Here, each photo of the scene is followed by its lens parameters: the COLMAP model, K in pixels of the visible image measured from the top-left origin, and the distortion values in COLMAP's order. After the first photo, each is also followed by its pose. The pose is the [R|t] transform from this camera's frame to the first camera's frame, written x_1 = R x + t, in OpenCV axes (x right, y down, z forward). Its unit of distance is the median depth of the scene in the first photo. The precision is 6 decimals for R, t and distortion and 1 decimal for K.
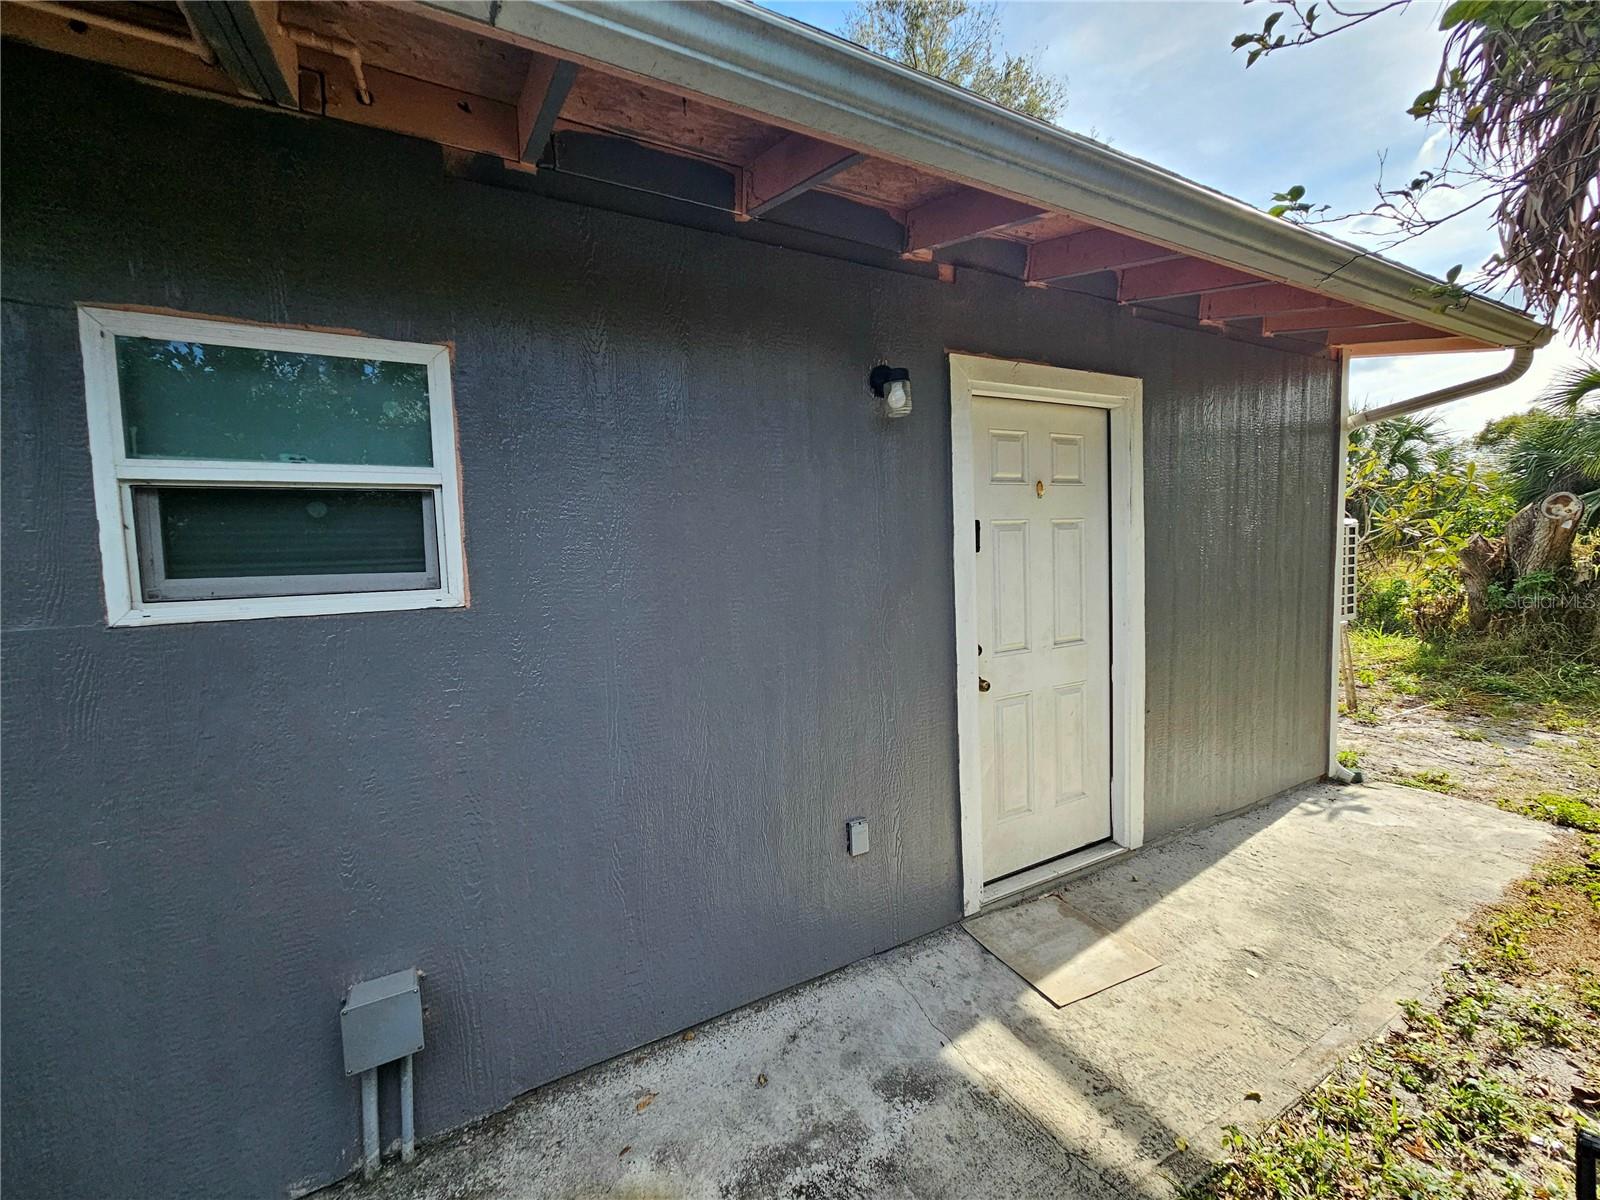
lens RADIAL K [[648.8, 0, 793.2], [0, 648.8, 597.2], [0, 0, 1]] dist [-0.000657, -0.000287]
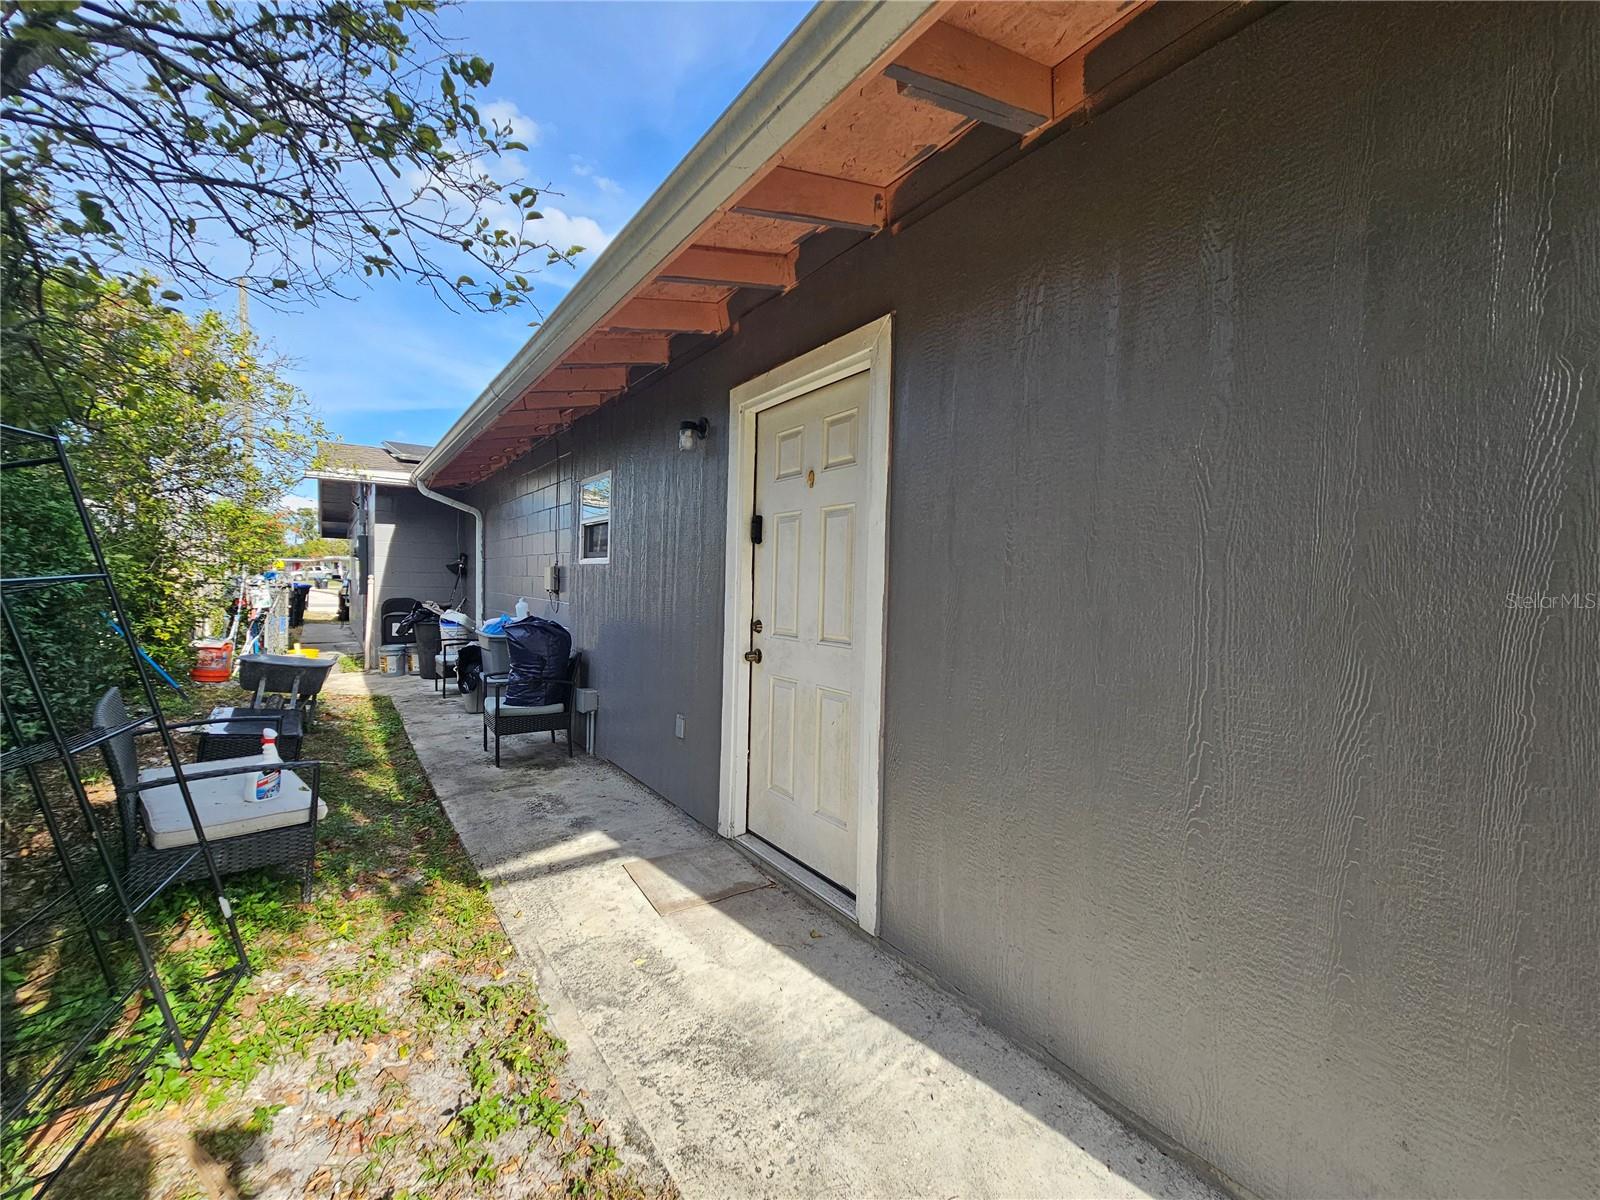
lens RADIAL K [[648.8, 0, 793.2], [0, 648.8, 597.2], [0, 0, 1]] dist [-0.000657, -0.000287]
pose [[0.114088, 0.056353, -0.991871, 1.479396], [-0.091043, 0.994782, 0.046046, -0.032091], [0.989290, 0.085049, 0.118623, 0.941151]]
